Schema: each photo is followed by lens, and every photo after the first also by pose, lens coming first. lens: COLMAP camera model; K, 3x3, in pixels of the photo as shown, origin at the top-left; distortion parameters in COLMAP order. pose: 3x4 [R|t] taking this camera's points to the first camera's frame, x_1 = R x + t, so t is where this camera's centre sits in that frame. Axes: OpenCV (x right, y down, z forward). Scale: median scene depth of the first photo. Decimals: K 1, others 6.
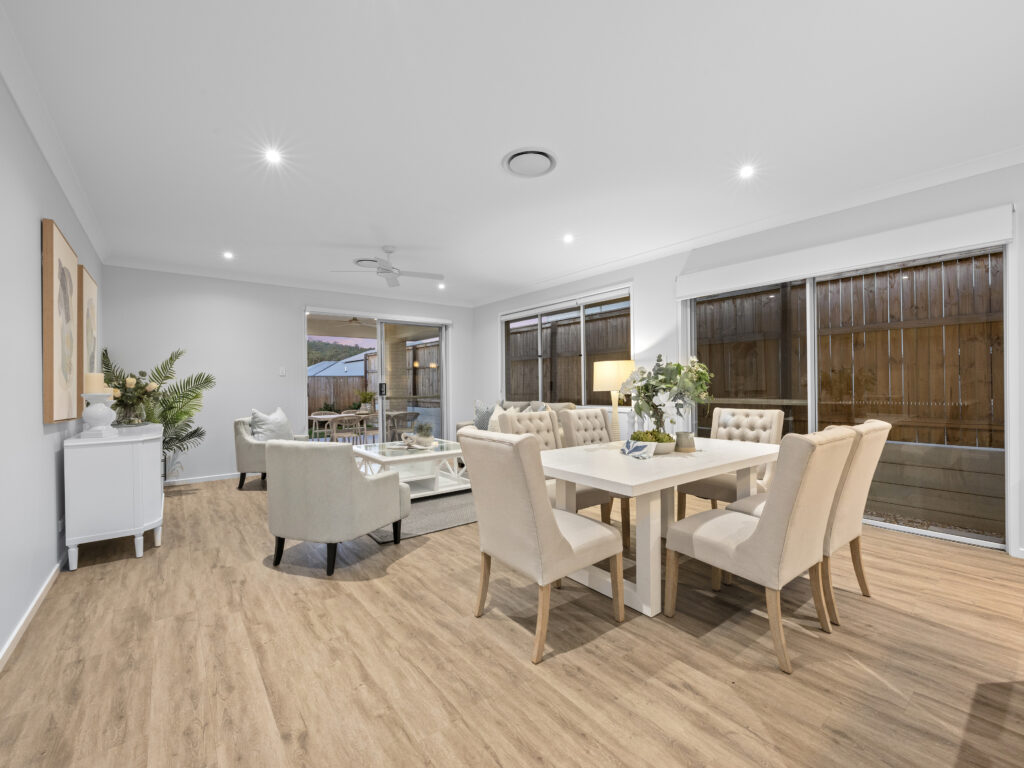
lens RADIAL K [[436.9, 0, 515.5], [0, 436.9, 385.2], [0, 0, 1]] dist [-0.003510, 0.000816]
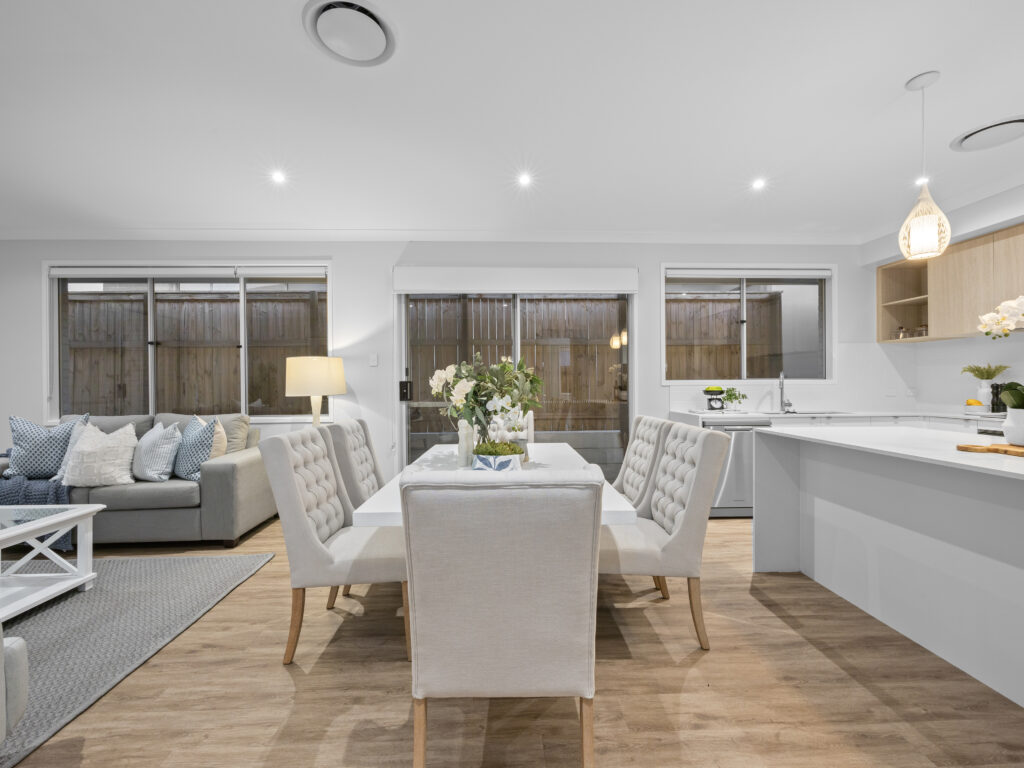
lens RADIAL K [[436.9, 0, 510.0], [0, 436.9, 386.9], [0, 0, 1]] dist [-0.003510, 0.000816]
pose [[0.592344, 0.001127, 0.805684, -0.218129], [0.001965, 0.999994, -0.002843, 0.000434], [-0.805683, 0.003268, 0.592338, 0.293226]]
